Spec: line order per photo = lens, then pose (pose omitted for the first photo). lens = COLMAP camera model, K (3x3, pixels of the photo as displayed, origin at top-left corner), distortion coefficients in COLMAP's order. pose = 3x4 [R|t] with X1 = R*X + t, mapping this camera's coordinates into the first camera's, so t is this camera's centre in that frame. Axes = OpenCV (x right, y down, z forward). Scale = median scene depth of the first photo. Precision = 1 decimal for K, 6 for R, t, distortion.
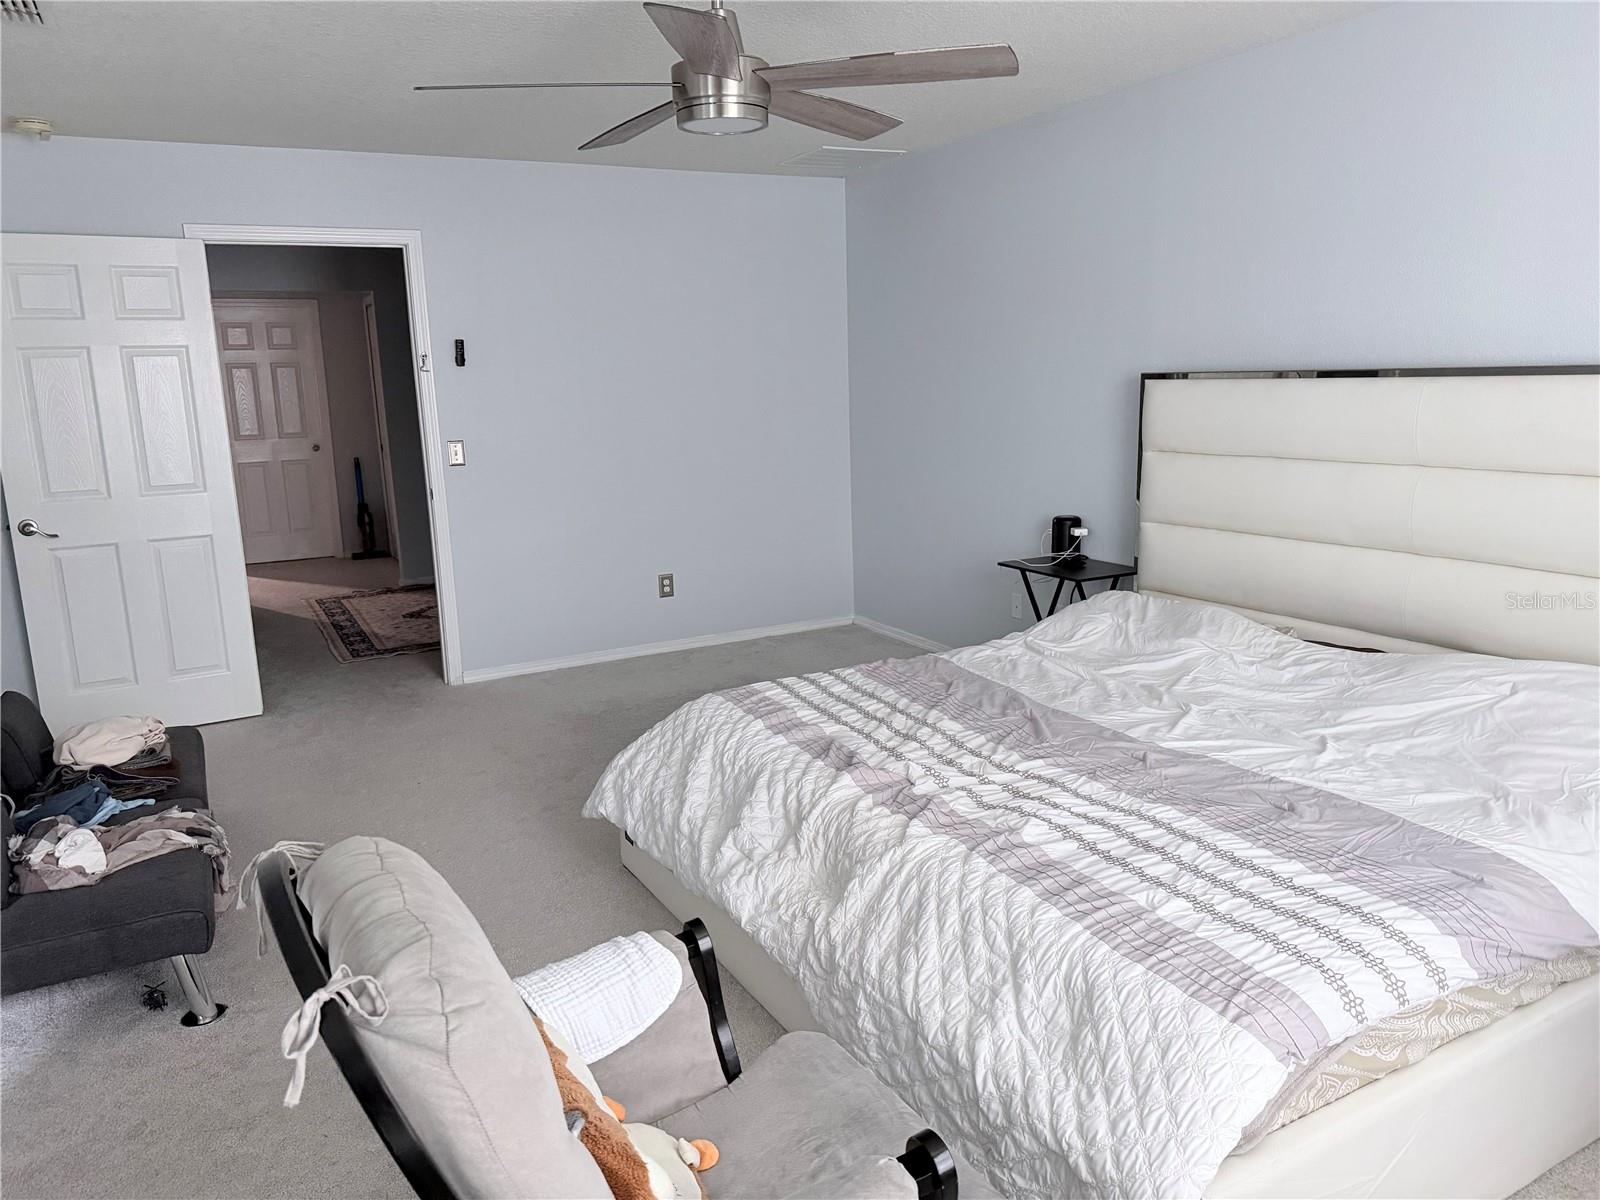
lens RADIAL K [[1121.6, 0, 800.0], [0, 1121.6, 600.0], [0, 0, 1]] dist [0.083696, -0.095572]
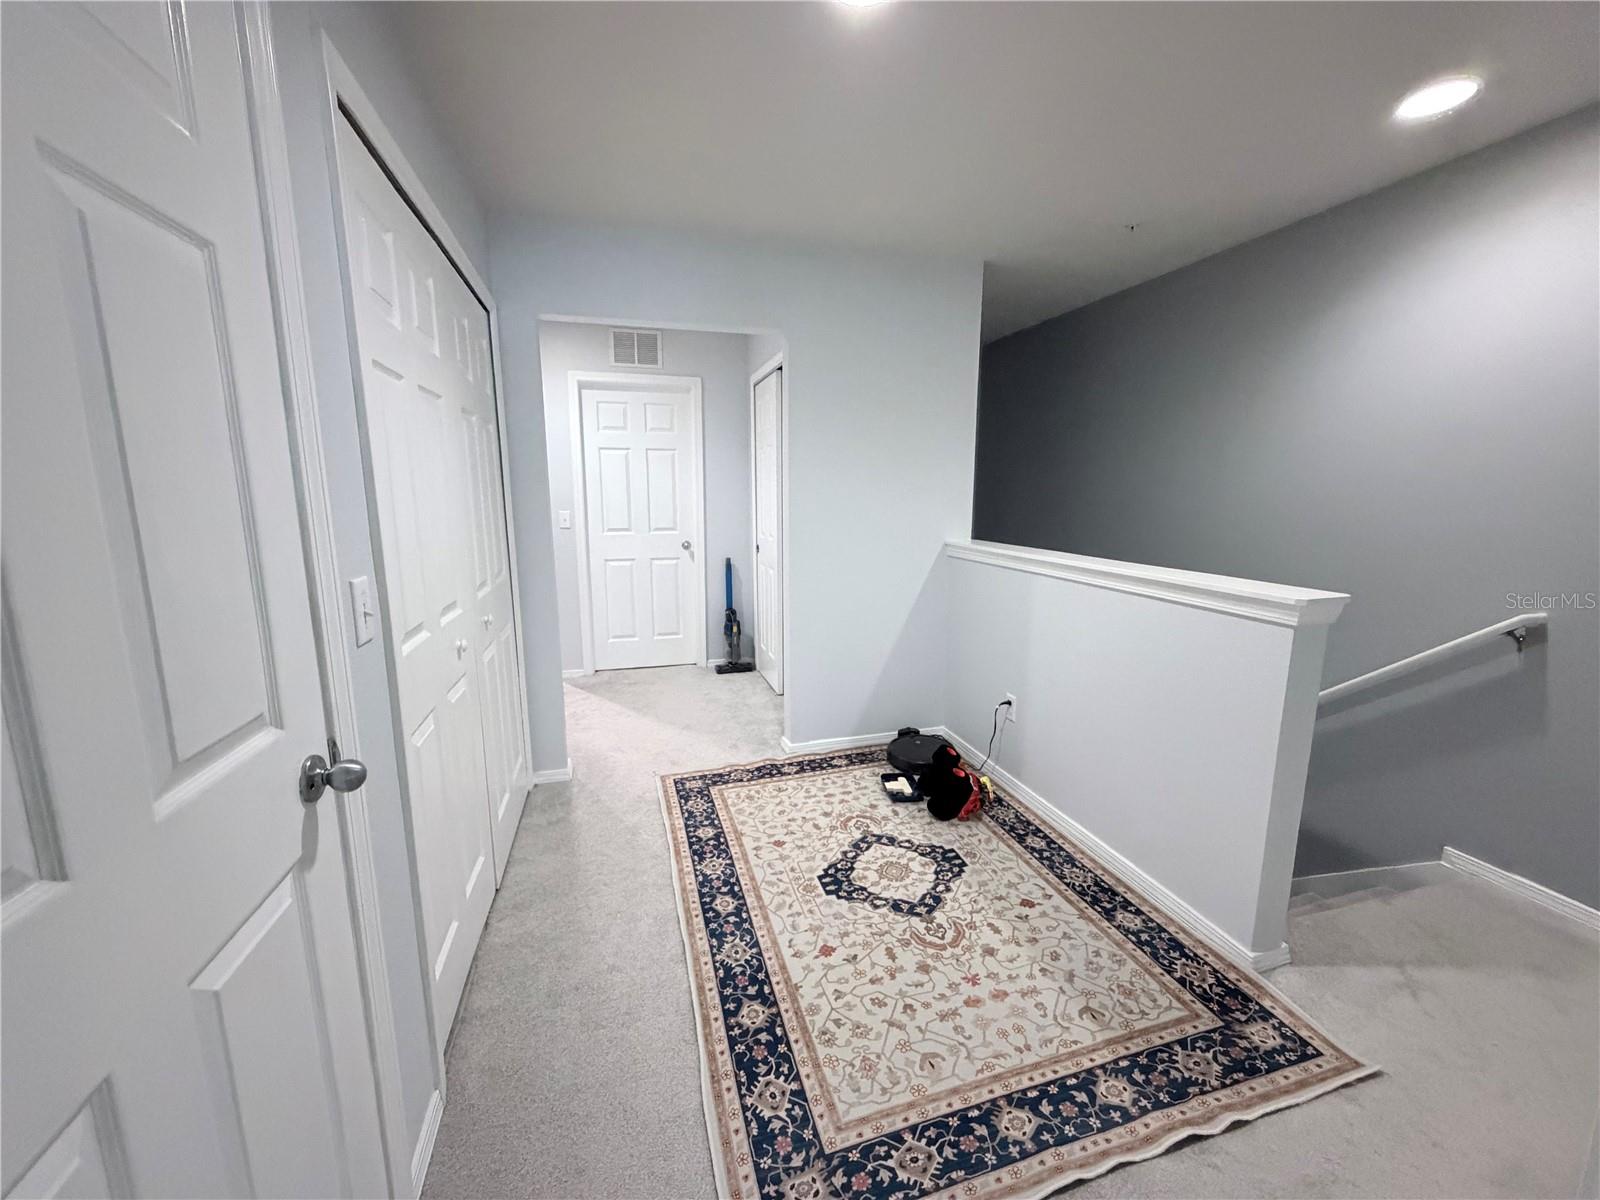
lens RADIAL K [[638.6, 0, 795.5], [0, 638.6, 598.2], [0, 0, 1]] dist [-0.000835, 0.000052]
pose [[0.975711, 0.058728, -0.211043, -0.257938], [-0.062417, 0.997991, -0.010854, -0.103042], [0.209982, 0.023763, 0.977416, 0.583254]]
